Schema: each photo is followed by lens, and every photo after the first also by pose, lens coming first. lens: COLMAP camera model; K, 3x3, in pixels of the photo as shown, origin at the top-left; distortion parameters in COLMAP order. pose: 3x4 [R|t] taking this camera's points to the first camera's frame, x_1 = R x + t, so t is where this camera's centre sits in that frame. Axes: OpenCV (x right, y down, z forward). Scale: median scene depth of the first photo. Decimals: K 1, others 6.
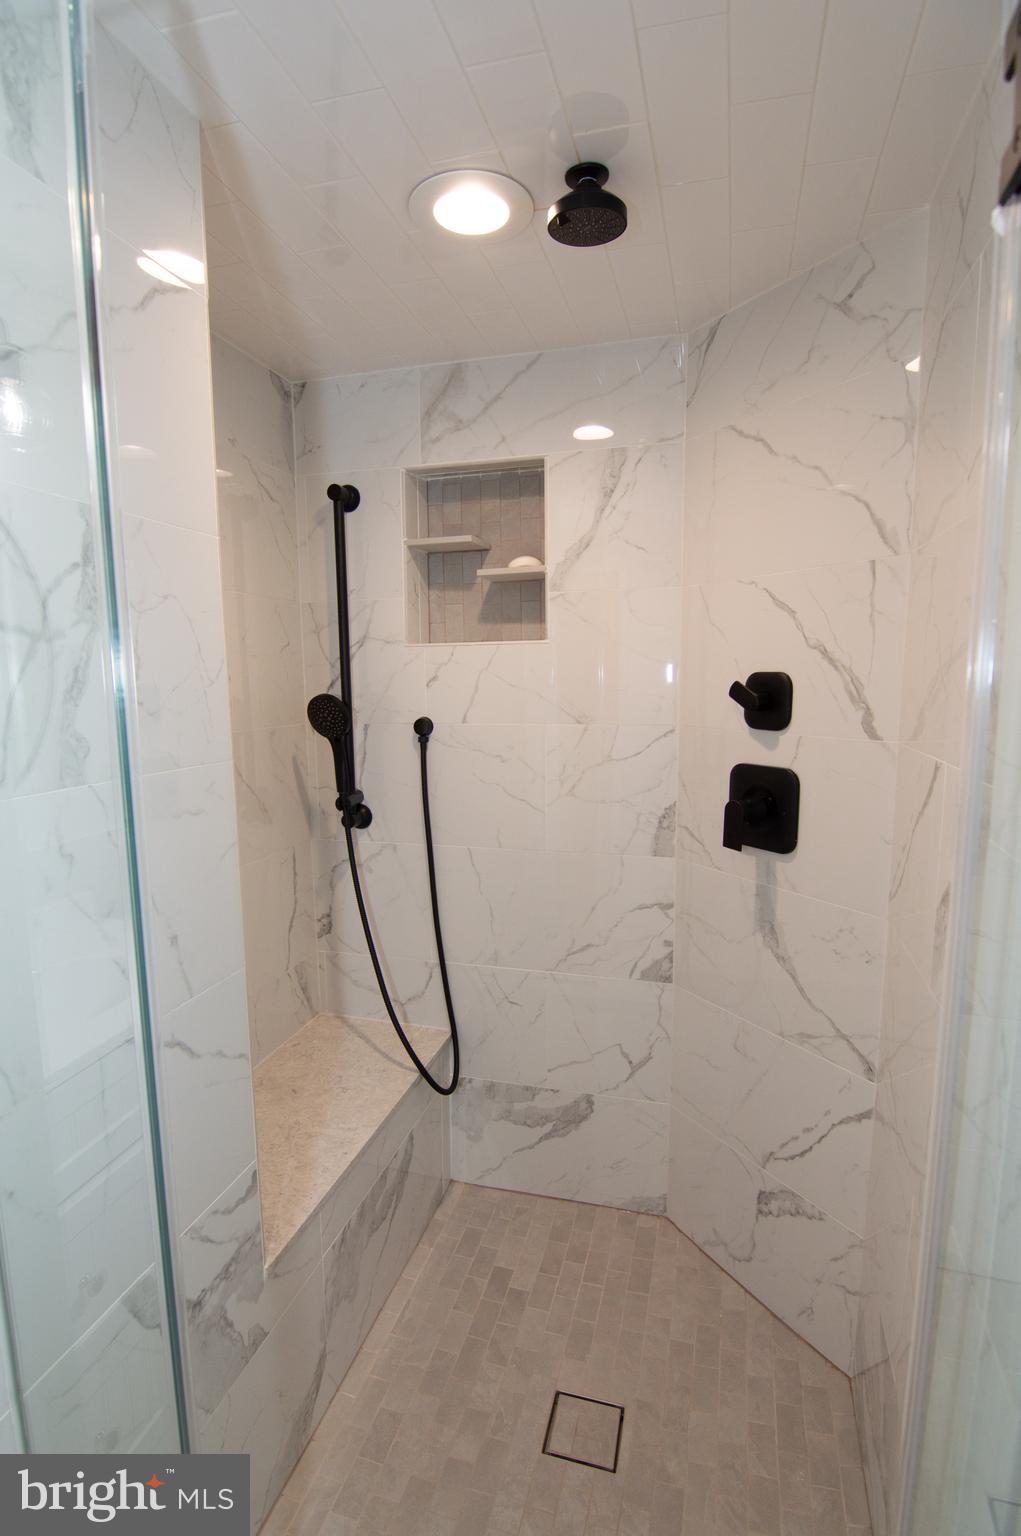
lens RADIAL K [[764.8, 0, 508.7], [0, 764.8, 769.1], [0, 0, 1]] dist [-0.011157, -0.008115]
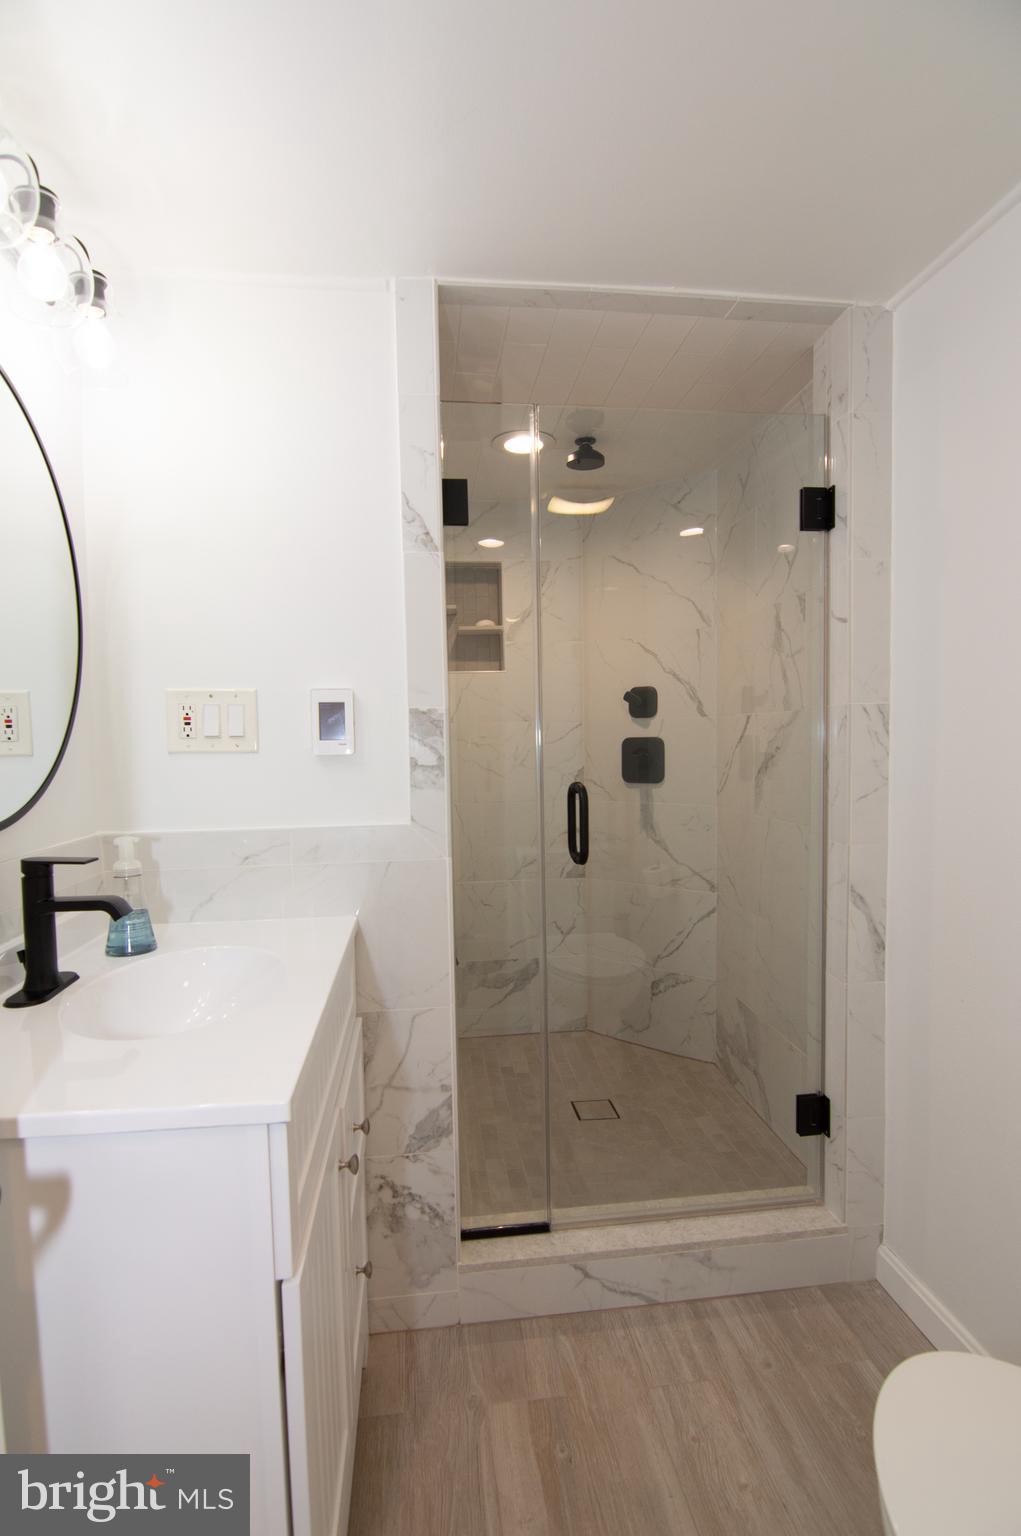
lens RADIAL K [[764.8, 0, 489.3], [0, 764.8, 771.1], [0, 0, 1]] dist [-0.011157, -0.008115]
pose [[0.933331, -0.017519, 0.358590, -0.660928], [0.051106, 0.995120, -0.084402, 0.209223], [-0.355362, 0.097101, 0.929672, -0.563664]]
